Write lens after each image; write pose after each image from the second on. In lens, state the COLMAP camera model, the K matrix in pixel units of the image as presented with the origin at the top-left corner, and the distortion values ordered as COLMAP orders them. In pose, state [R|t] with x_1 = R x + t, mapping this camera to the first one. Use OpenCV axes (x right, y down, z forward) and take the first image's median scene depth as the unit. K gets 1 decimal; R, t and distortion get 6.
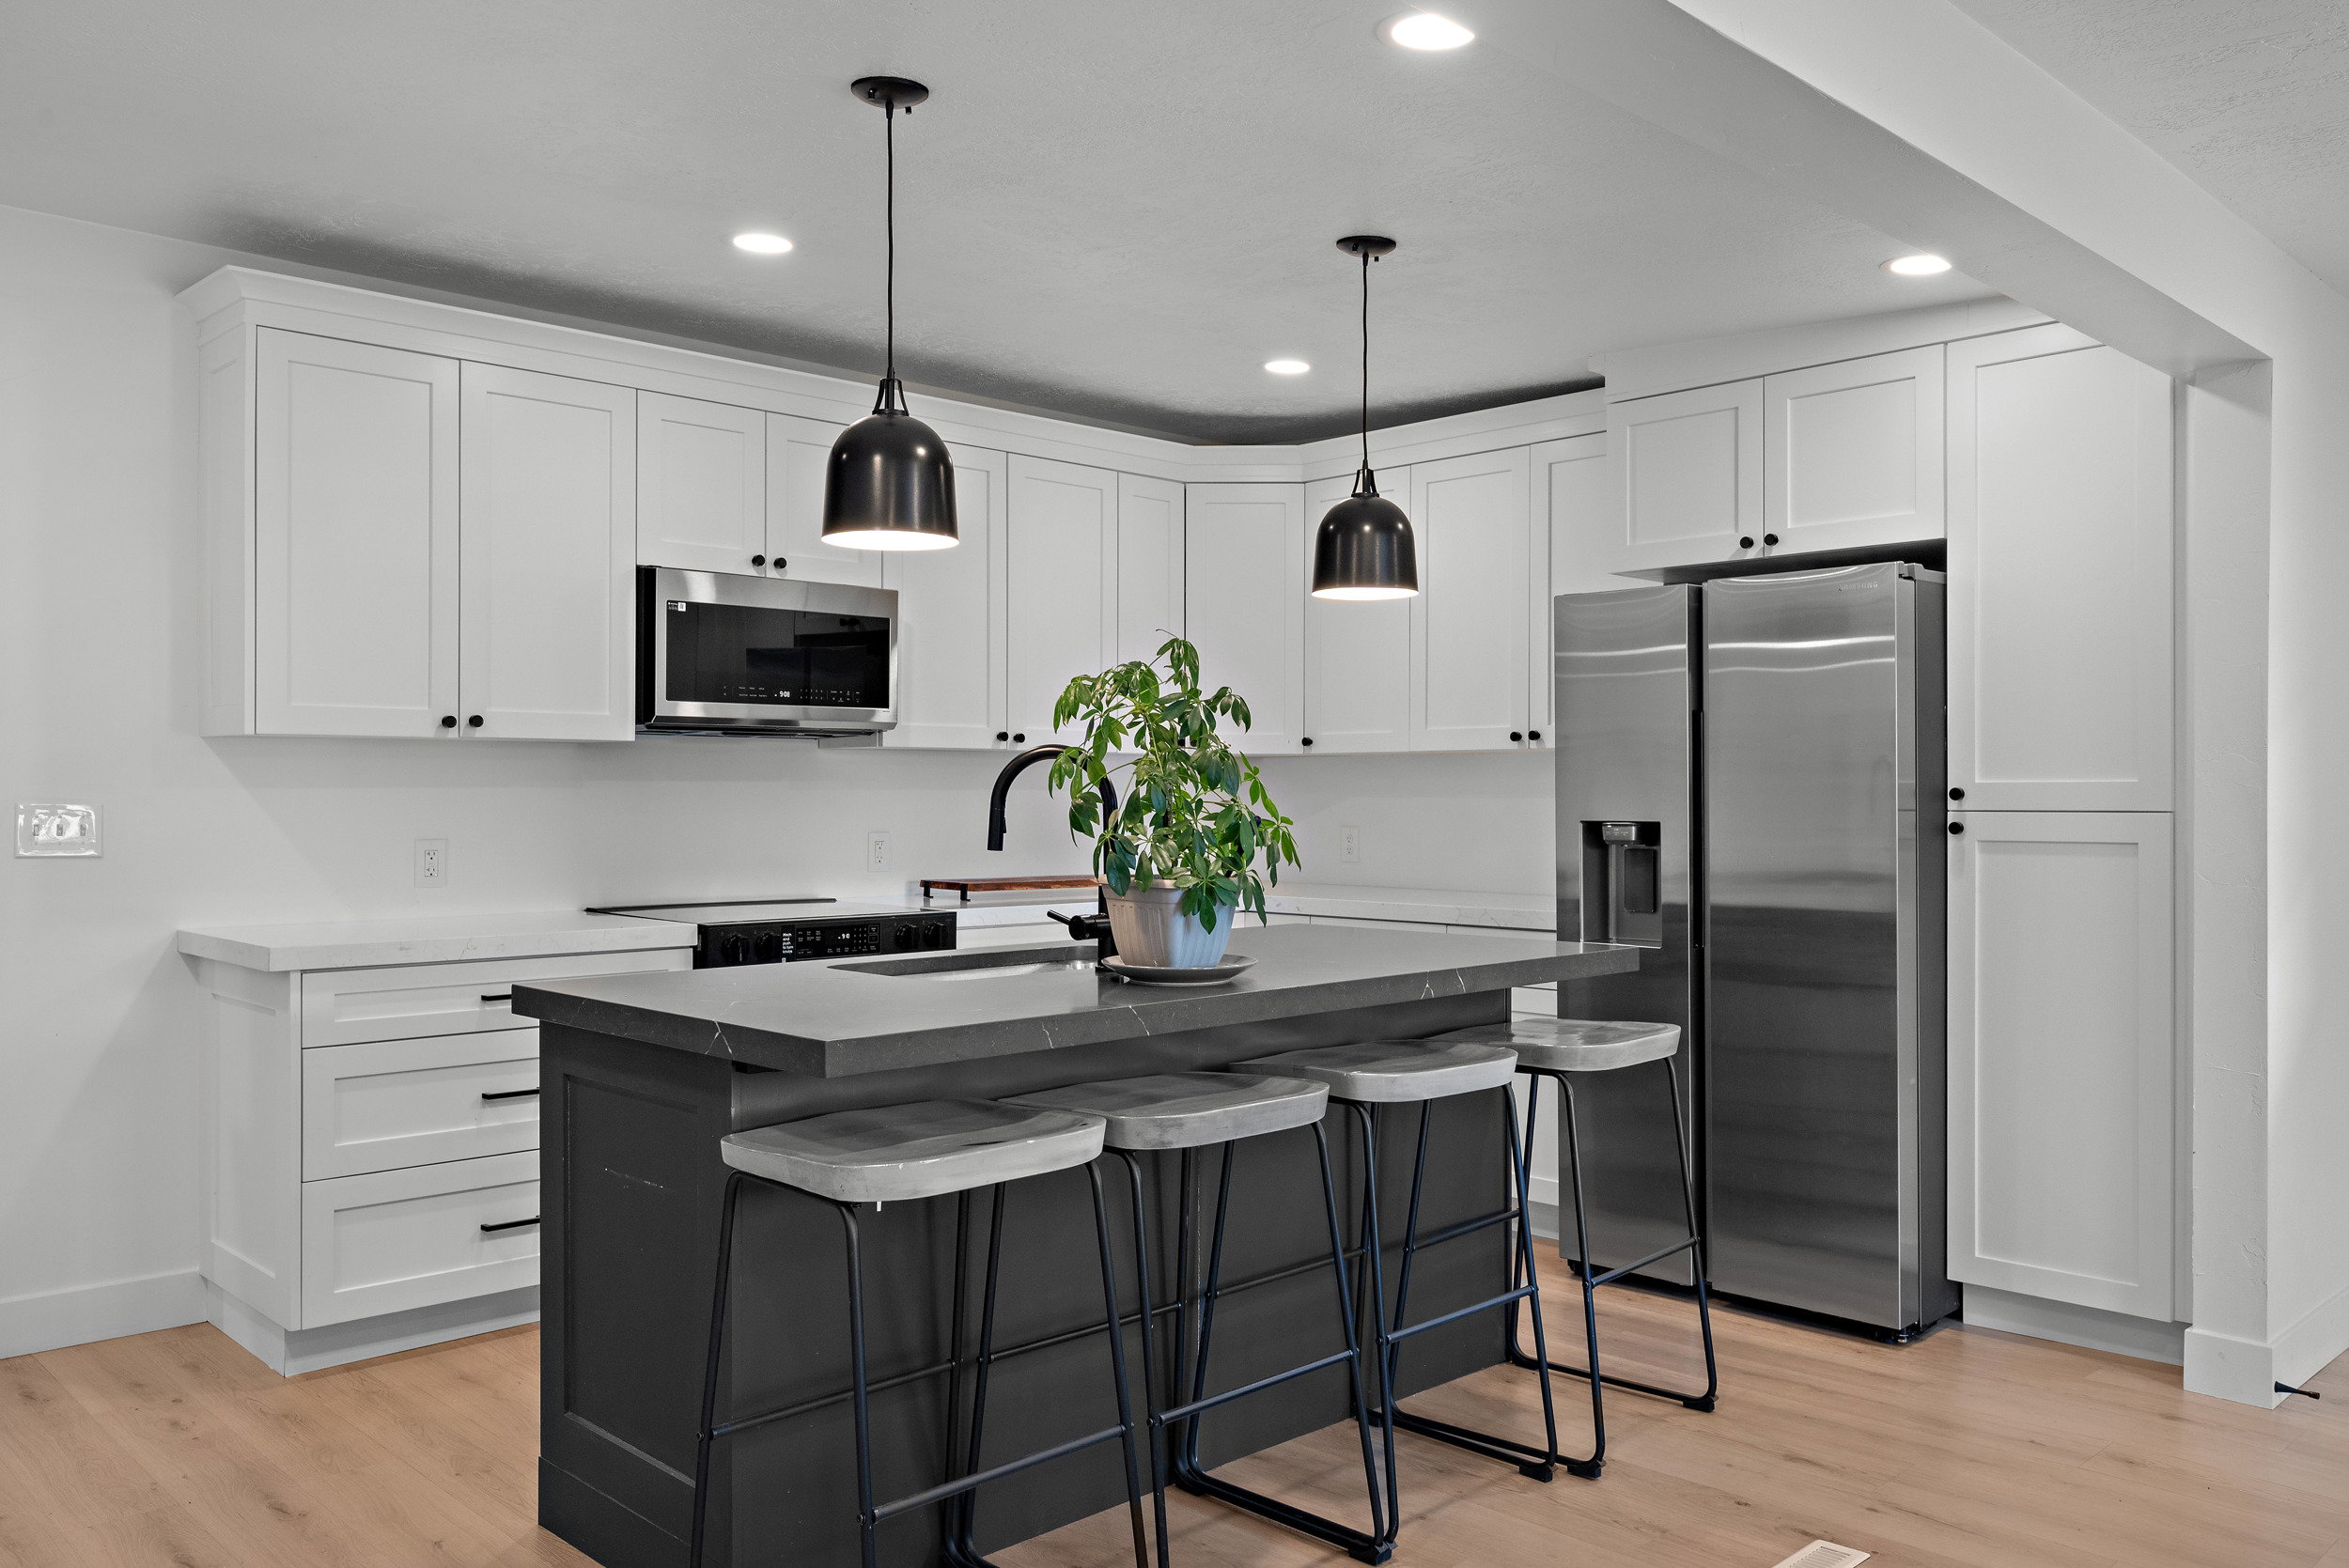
lens RADIAL K [[1737.3, 0, 1177.6], [0, 1737.3, 785.8], [0, 0, 1]] dist [0.006939, -0.002670]
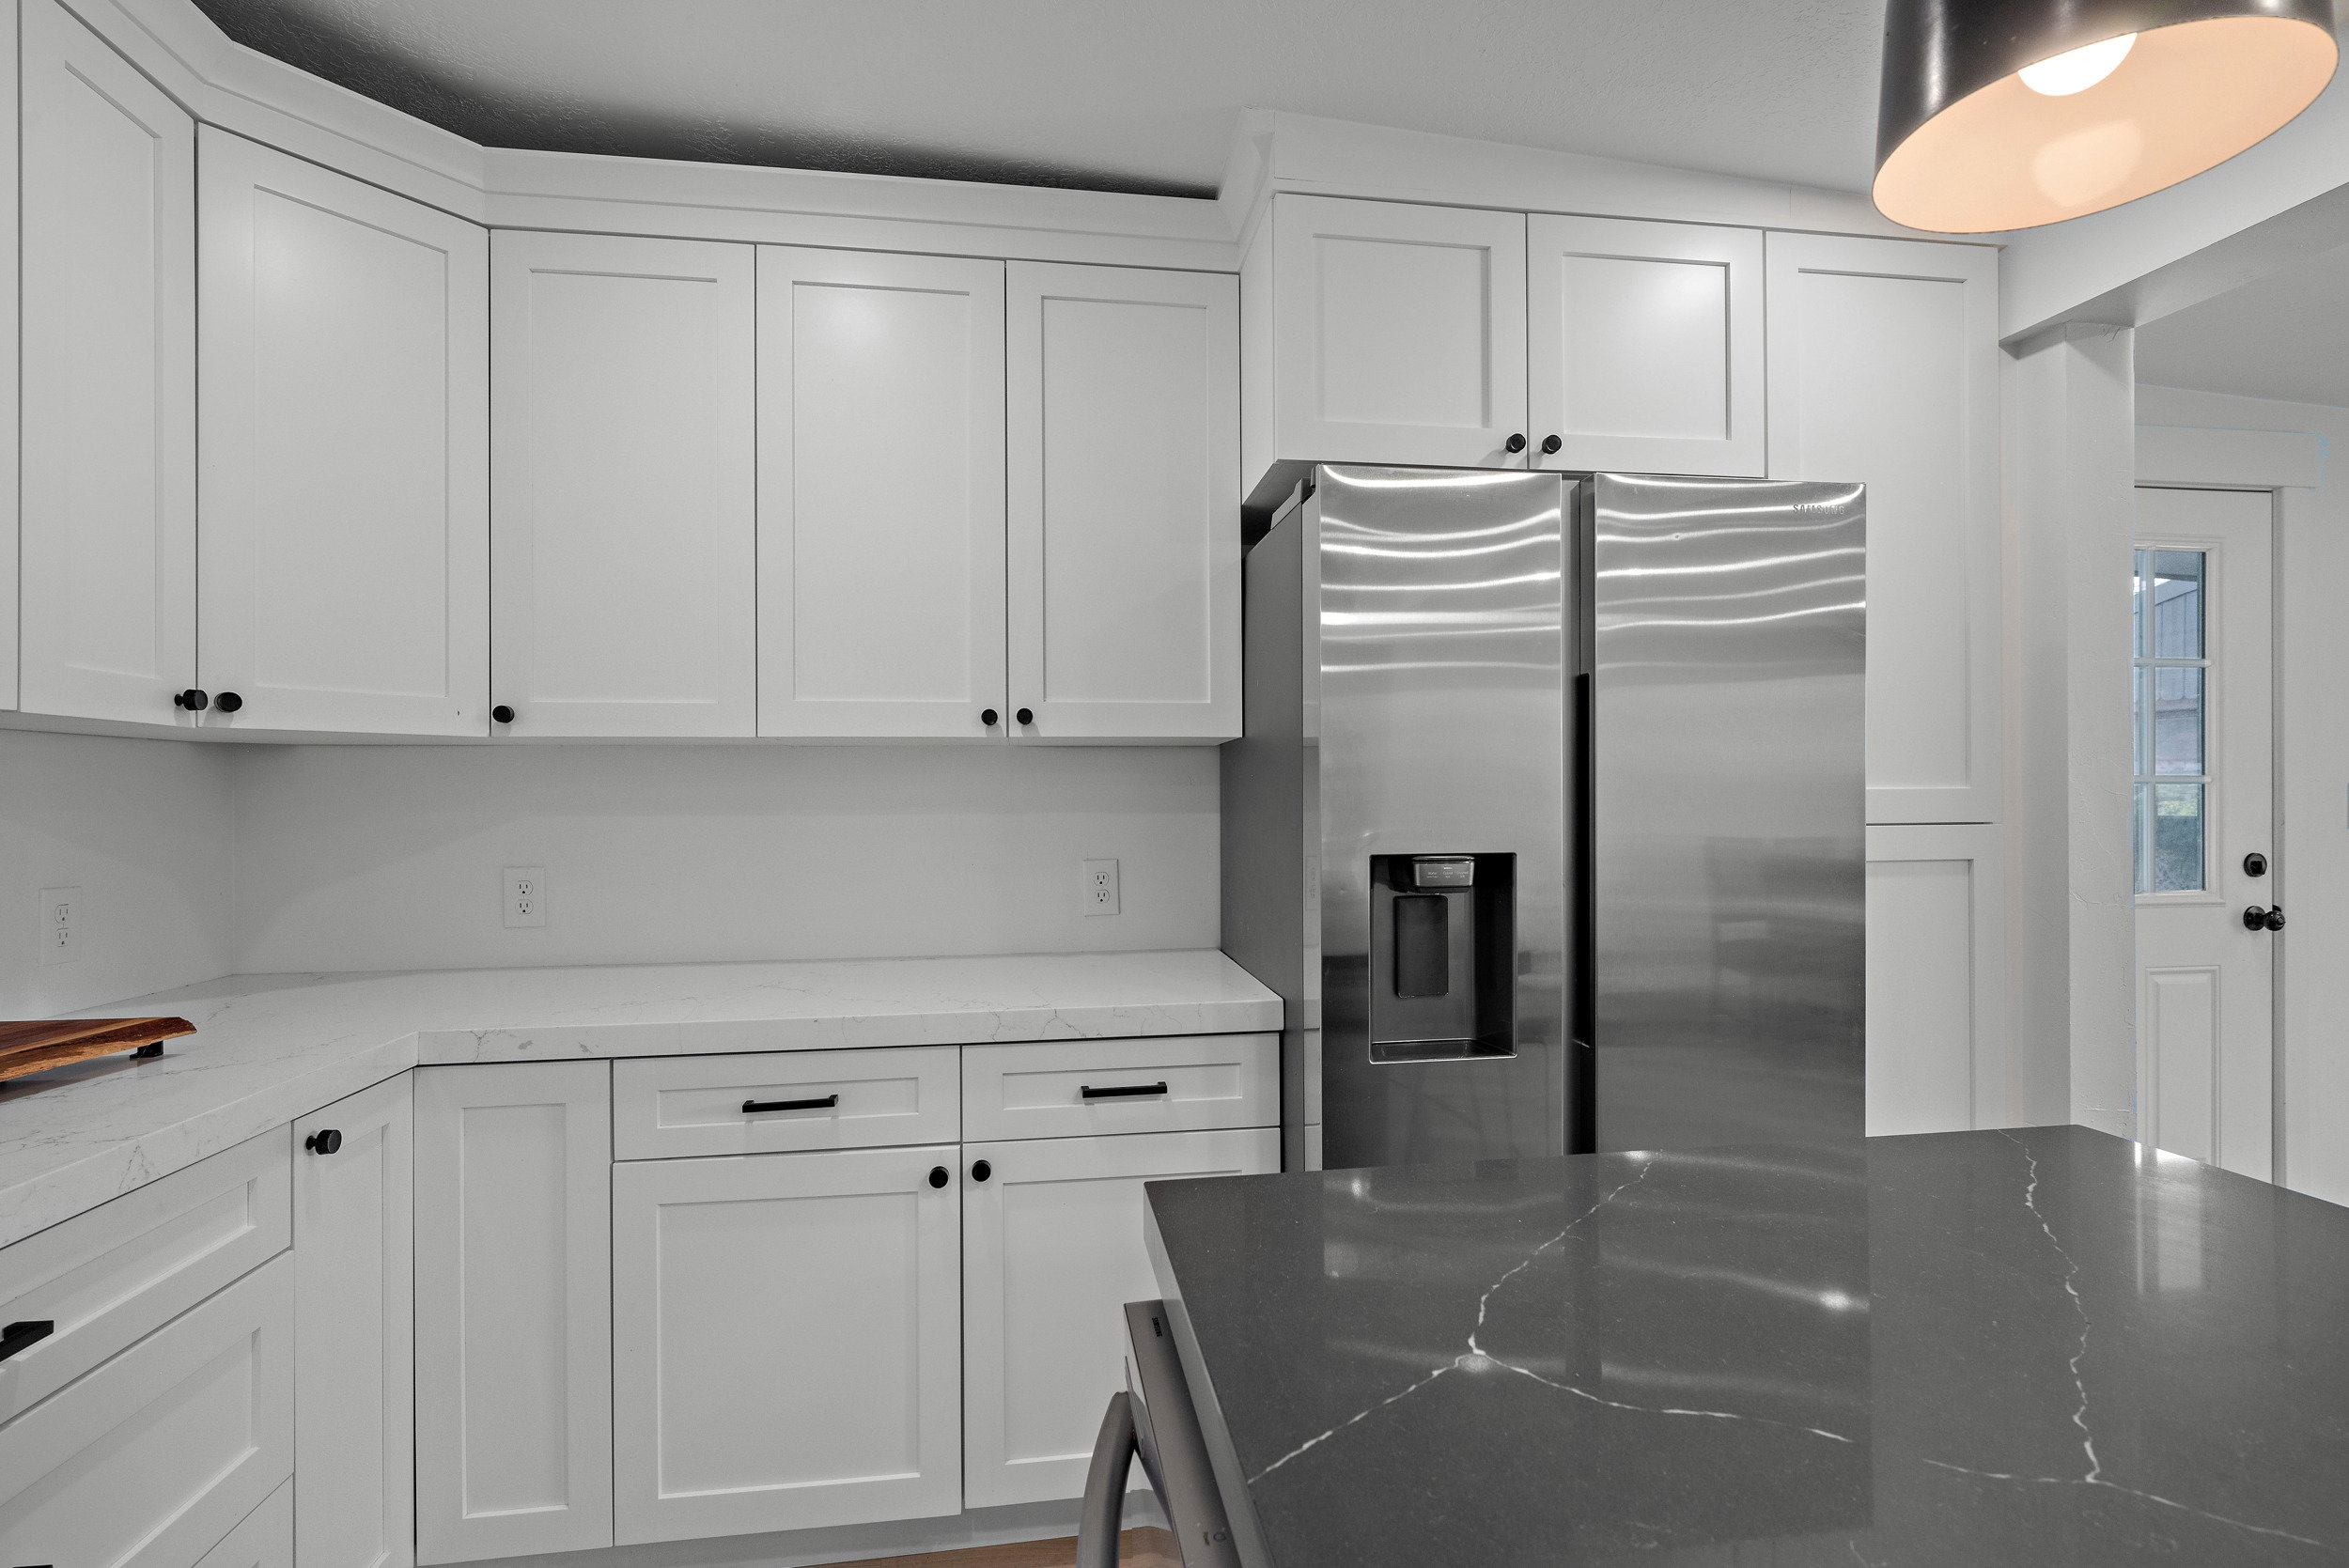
lens RADIAL K [[1127.1, 0, 1165.7], [0, 1127.1, 797.7], [0, 0, 1]] dist [0.003470, 0.000474]
pose [[0.580207, -0.003788, 0.814460, -0.131238], [0.003322, 0.999992, 0.002284, -0.000024], [-0.814462, 0.001380, 0.580215, 0.931689]]
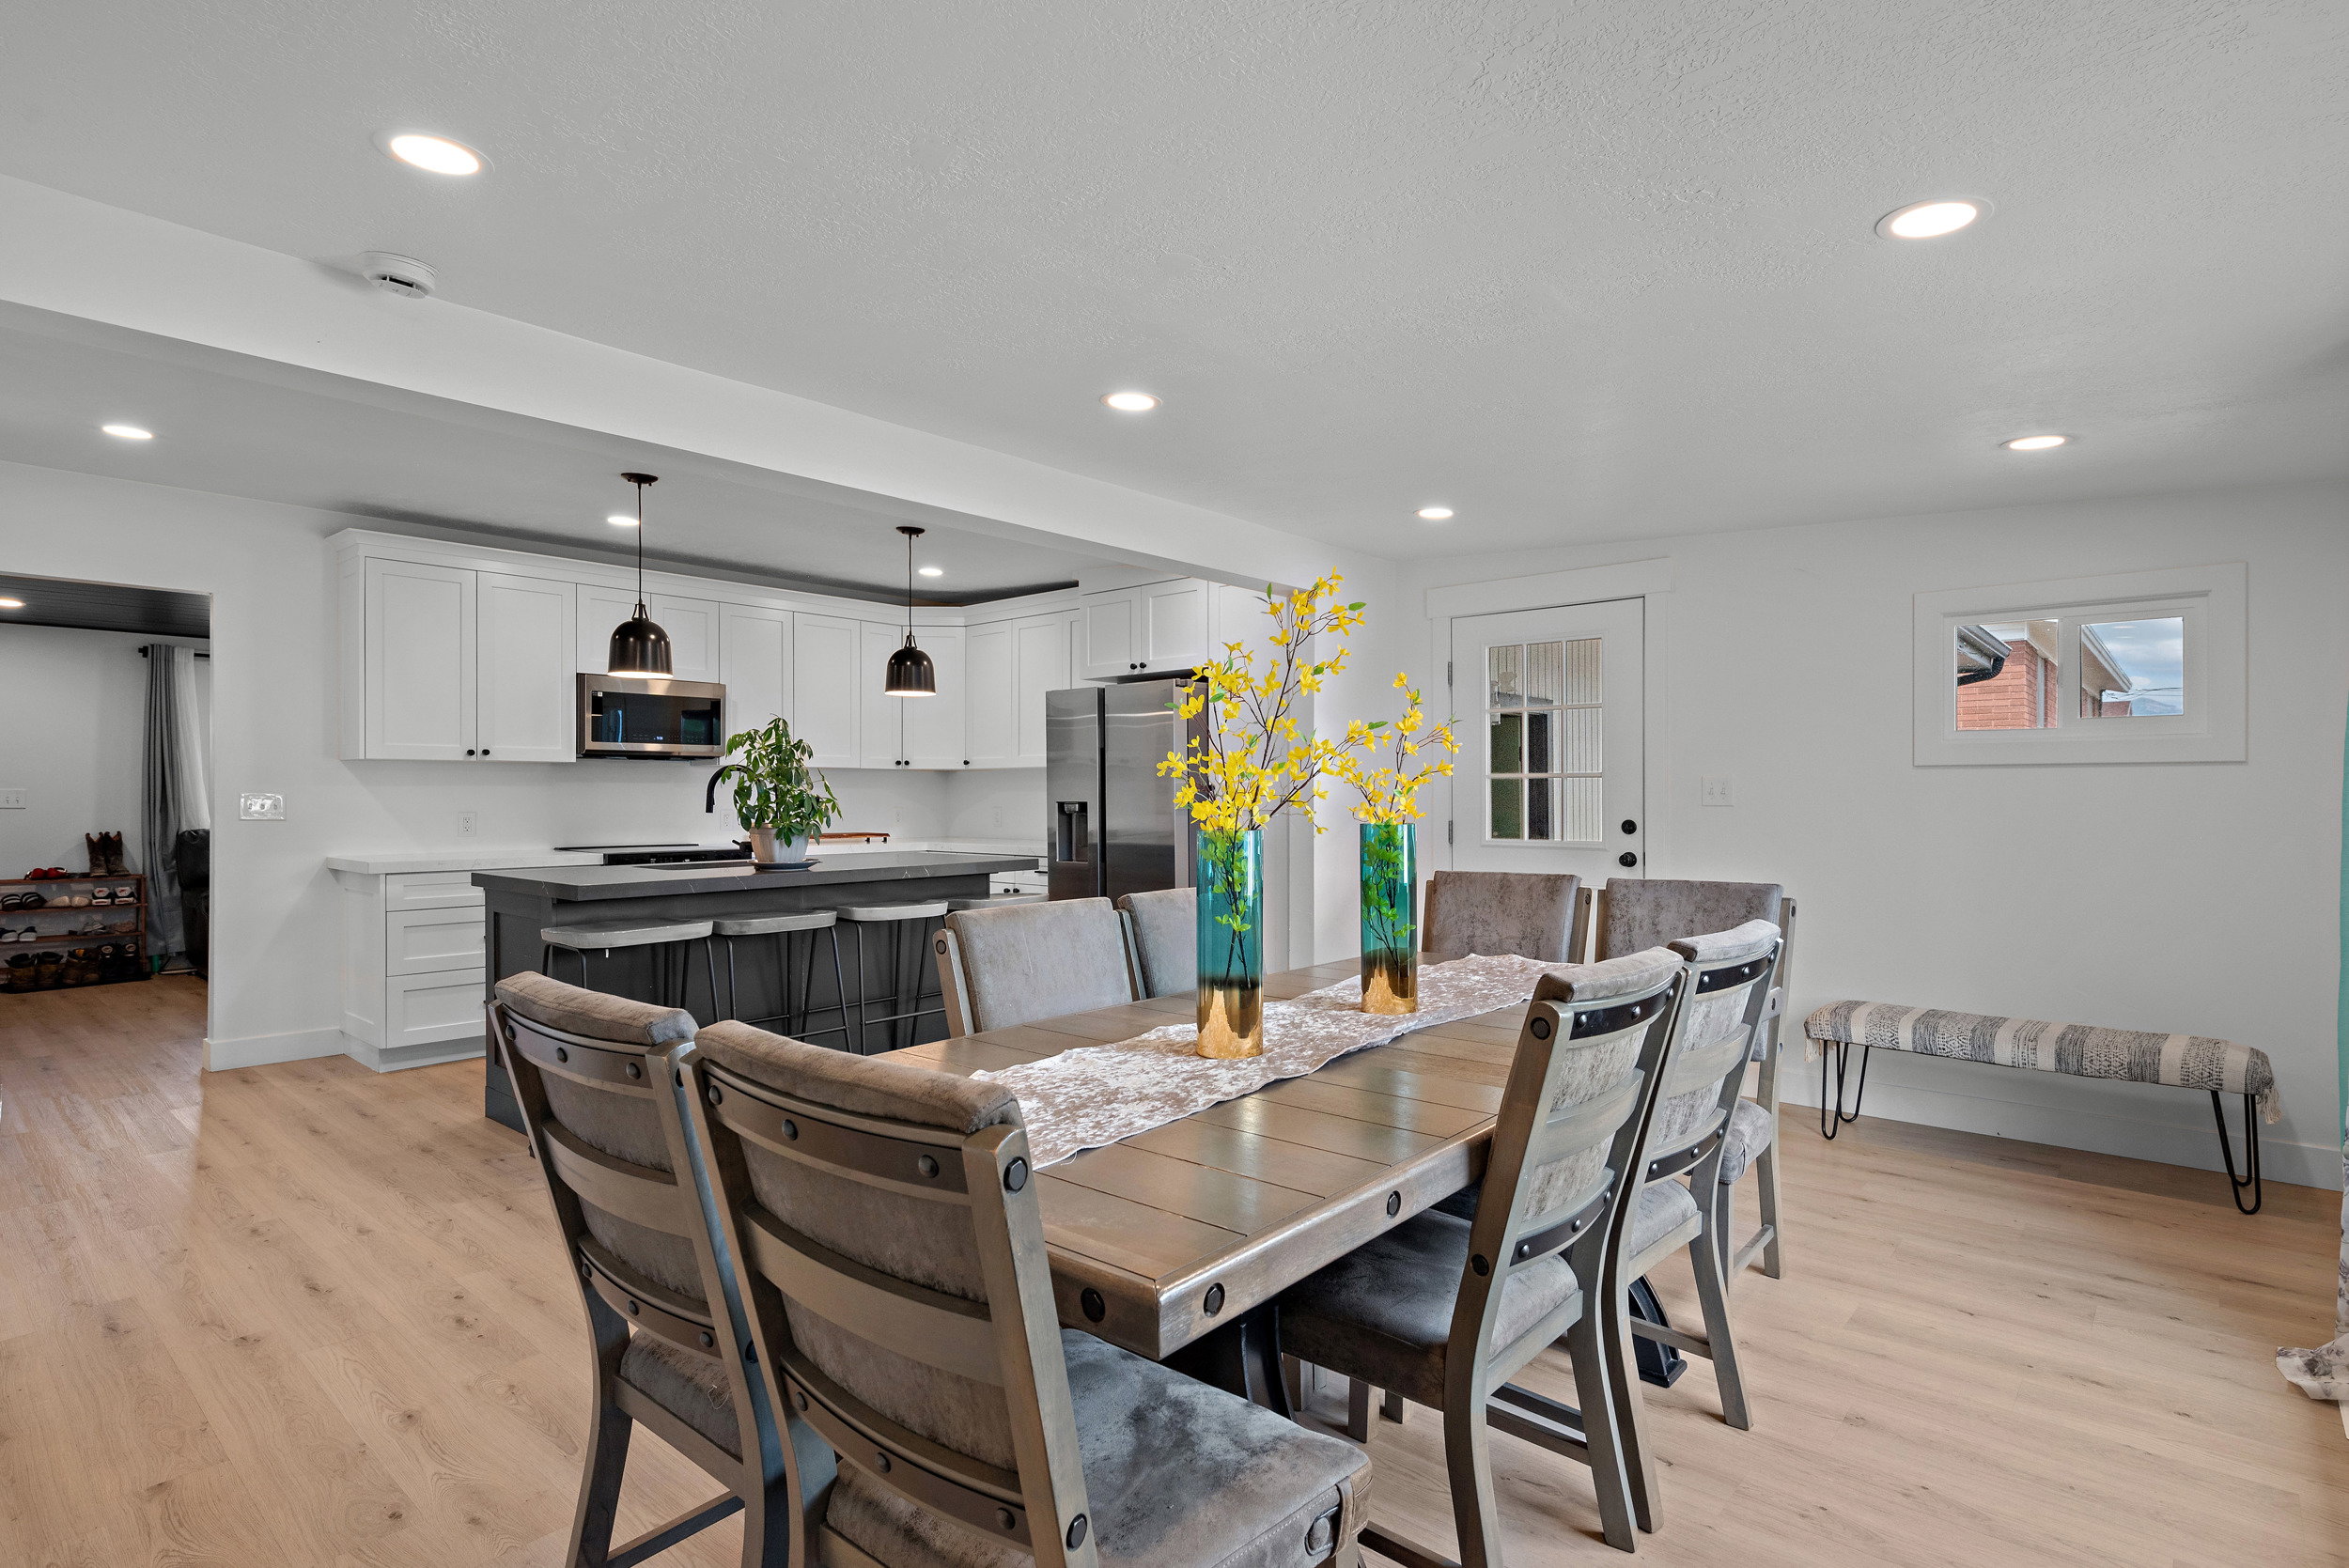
lens RADIAL K [[1127.1, 0, 1156.6], [0, 1127.1, 790.8], [0, 0, 1]] dist [0.003470, 0.000474]
pose [[0.996983, -0.001174, 0.077610, 0.273806], [0.001138, 0.999999, 0.000513, 0.007509], [-0.077611, -0.000423, 0.996984, -0.365487]]
